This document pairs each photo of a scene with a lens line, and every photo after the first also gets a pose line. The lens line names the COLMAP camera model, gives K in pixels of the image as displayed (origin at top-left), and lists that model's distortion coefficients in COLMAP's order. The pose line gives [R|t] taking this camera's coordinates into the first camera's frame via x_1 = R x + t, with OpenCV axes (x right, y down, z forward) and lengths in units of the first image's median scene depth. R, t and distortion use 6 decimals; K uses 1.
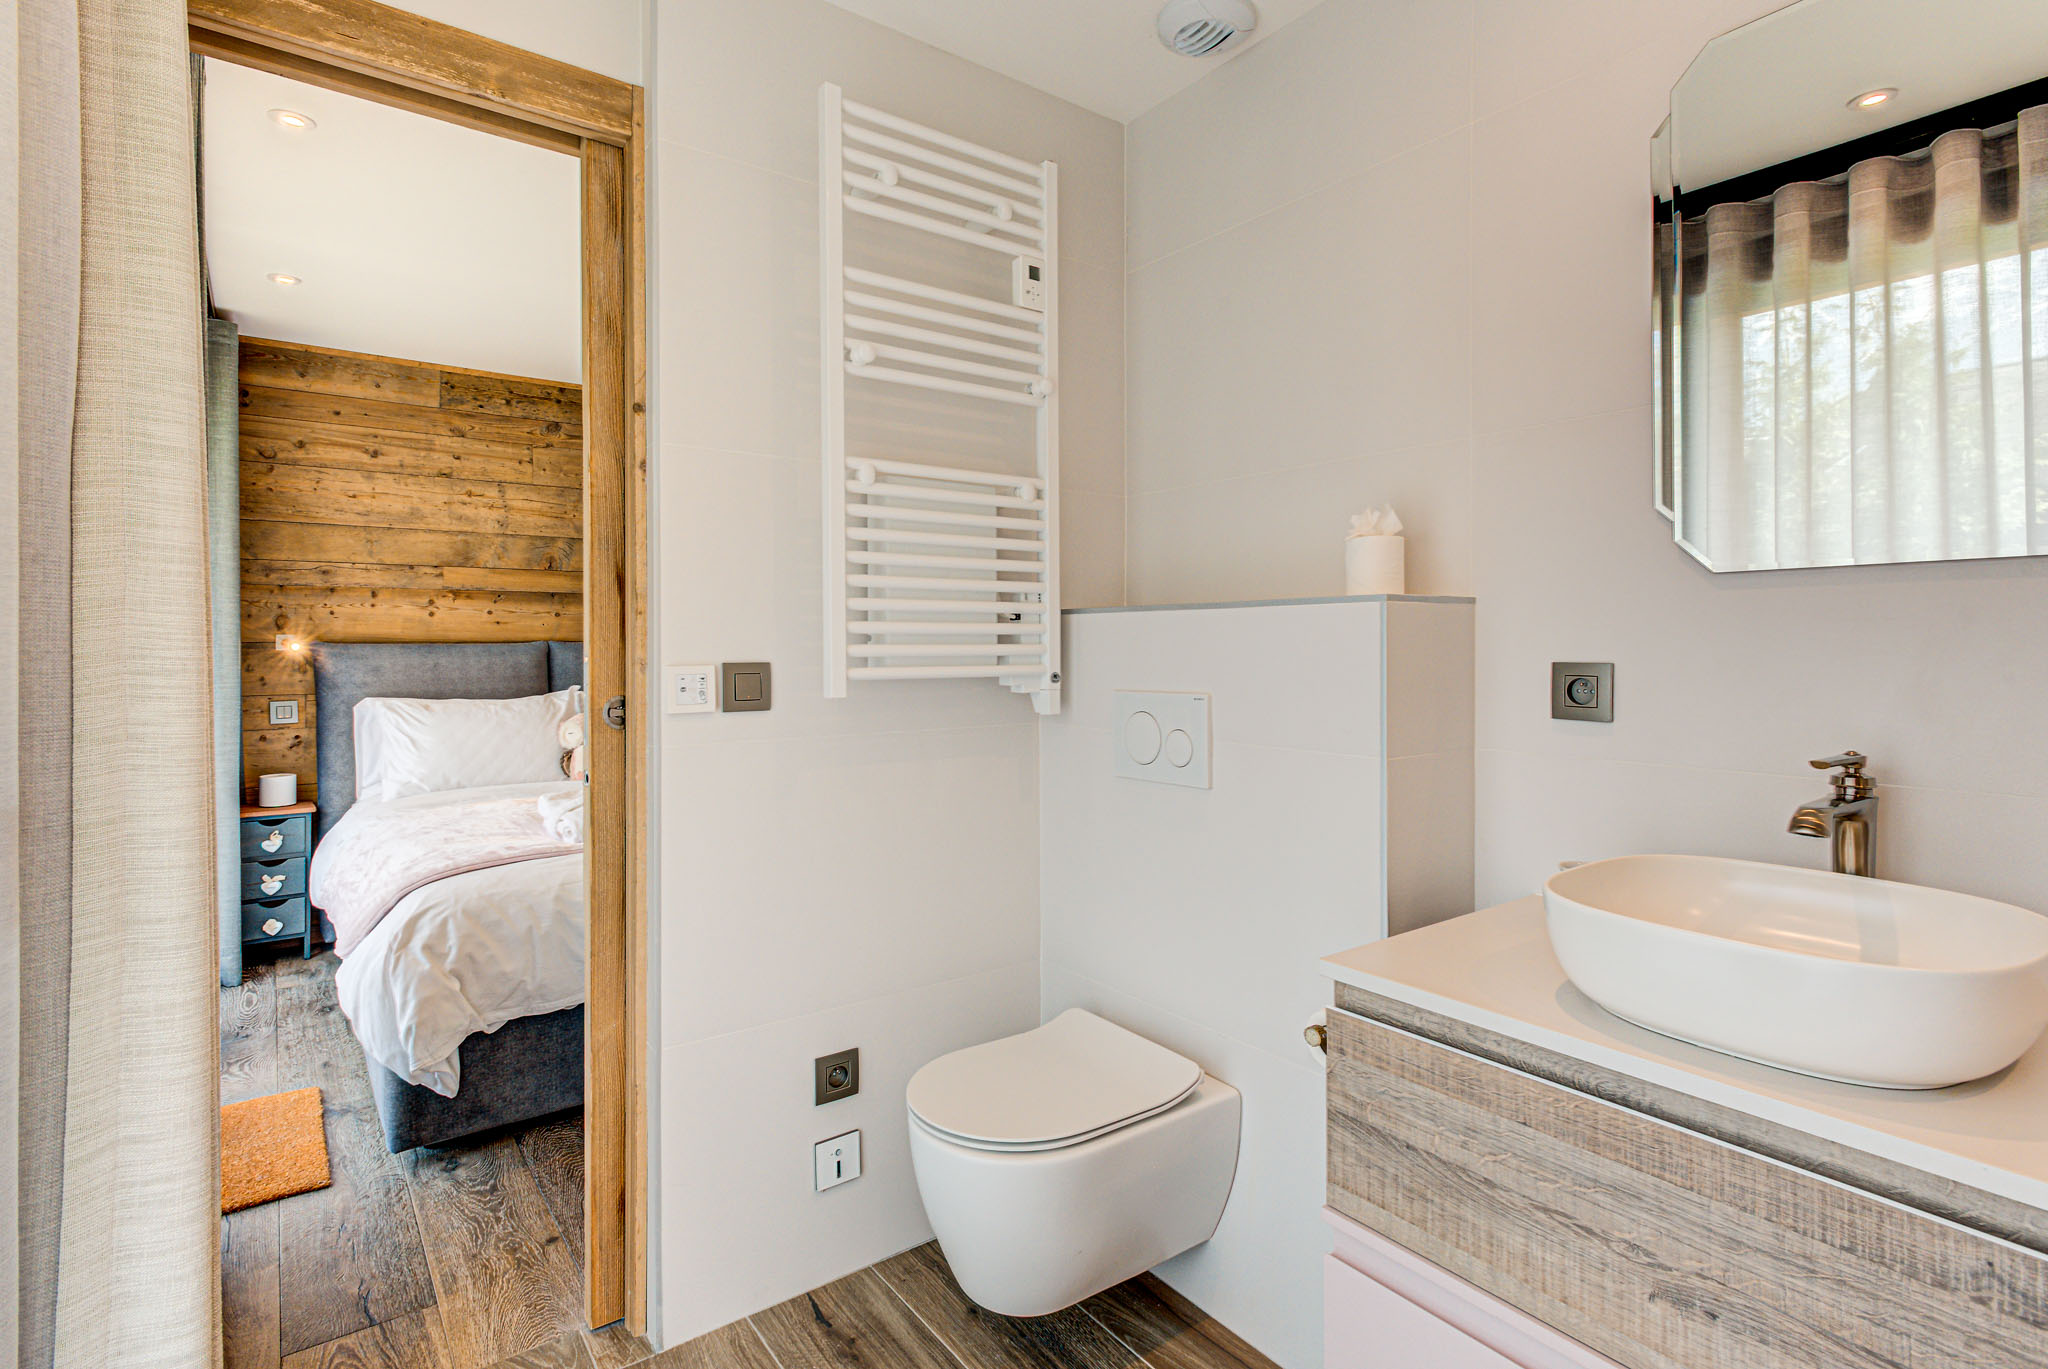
lens RADIAL K [[1105.9, 0, 1052.4], [0, 1105.9, 675.5], [0, 0, 1]] dist [0.019197, -0.002917]
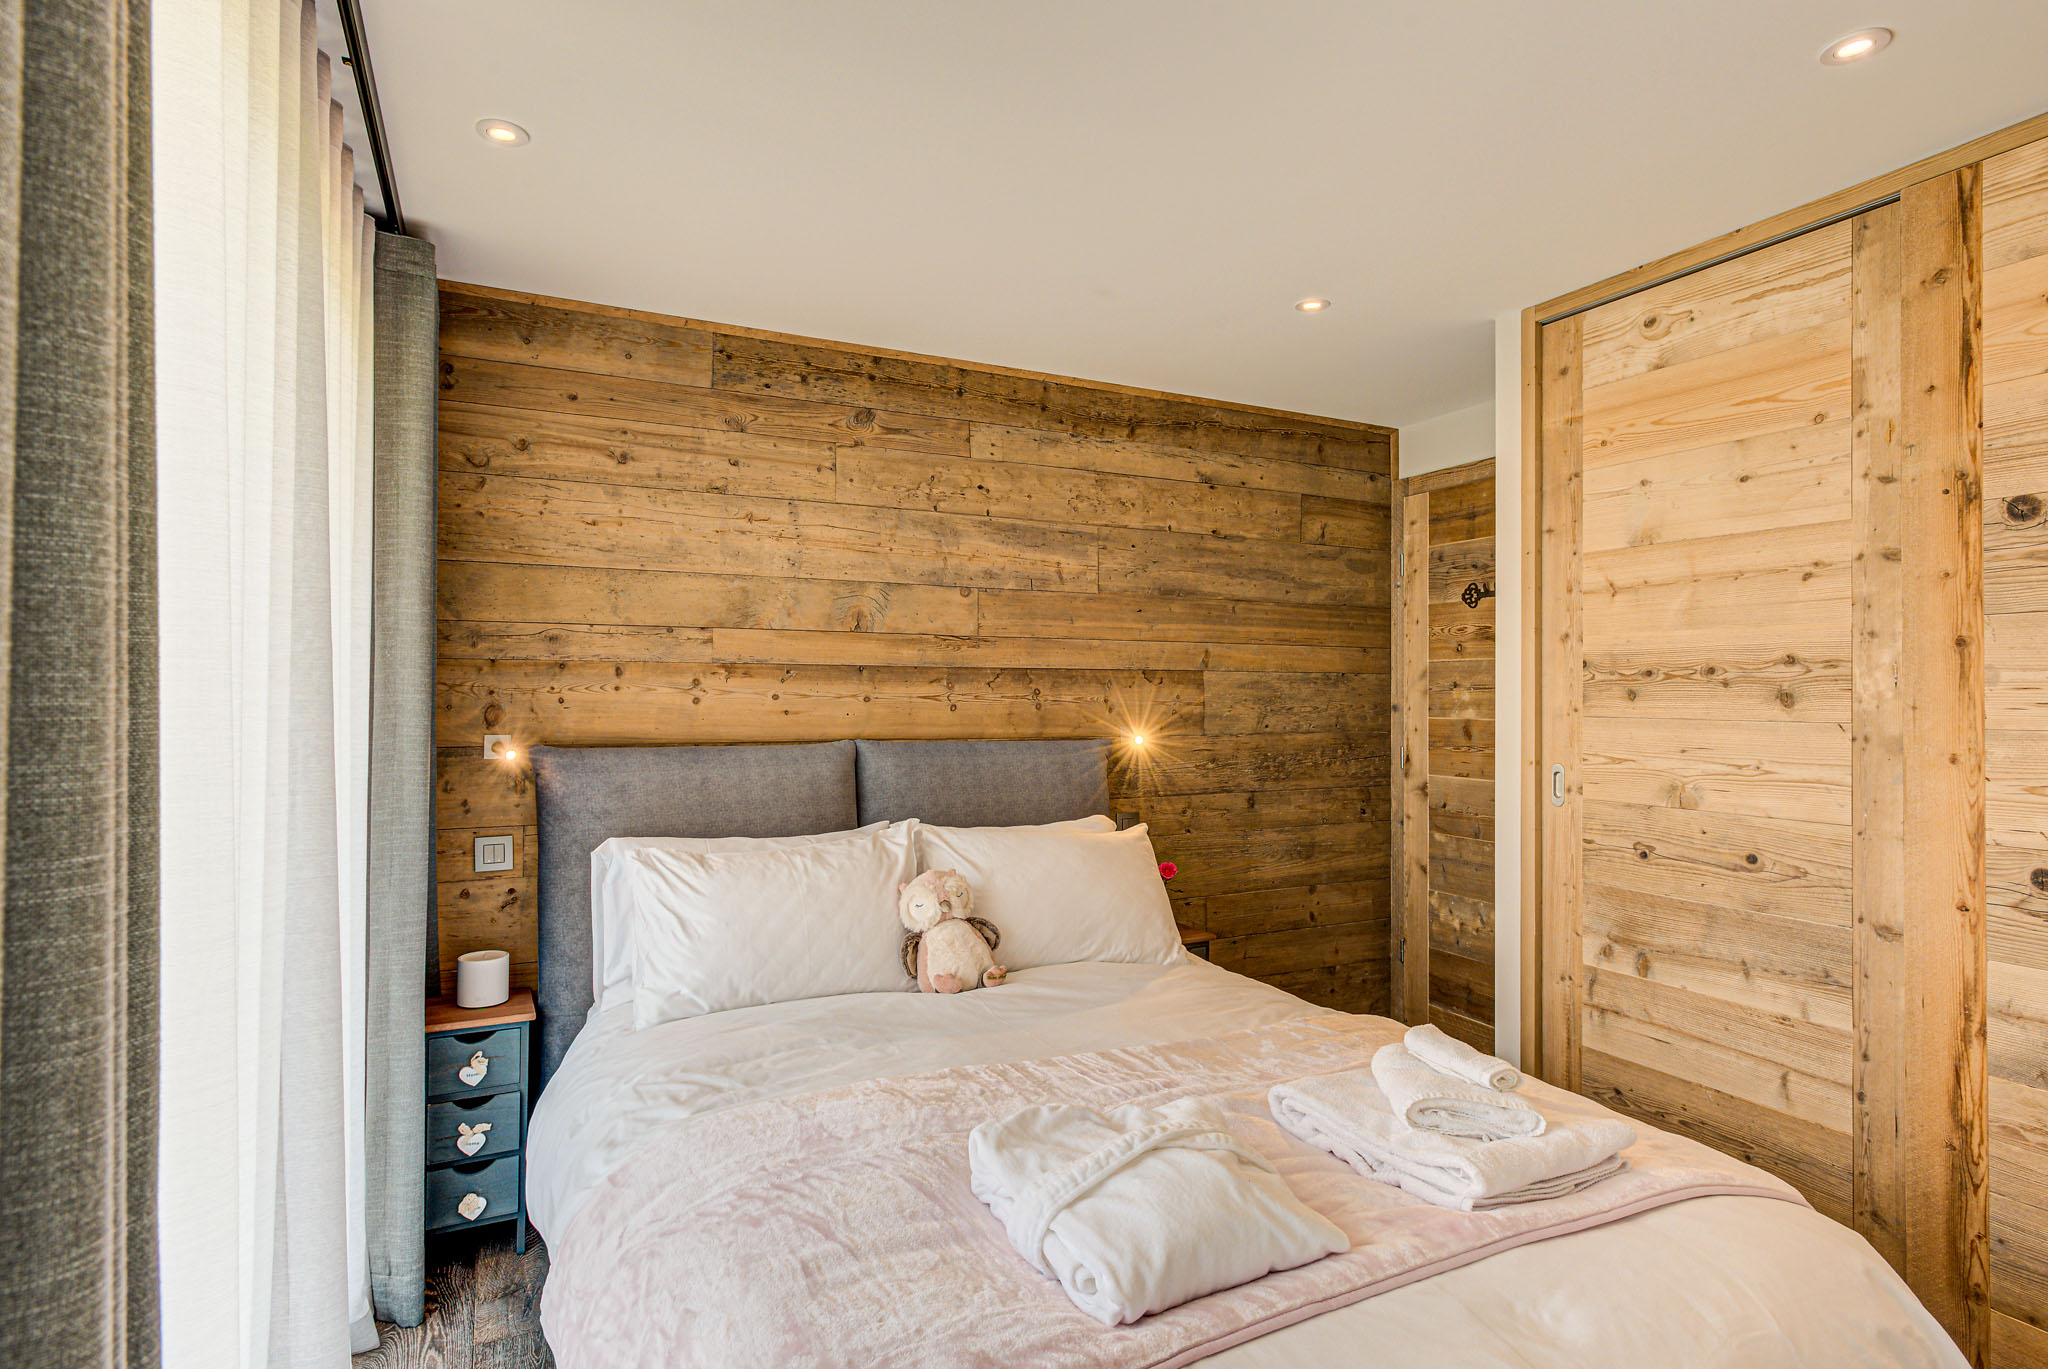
lens RADIAL K [[1146.8, 0, 1021.4], [0, 1146.8, 718.5], [0, 0, 1]] dist [0.001455, 0.000941]
pose [[0.983182, 0.007684, -0.182466, -0.257186], [-0.009378, 0.999921, -0.008419, -0.042642], [0.182387, 0.009989, 0.983176, 0.385782]]
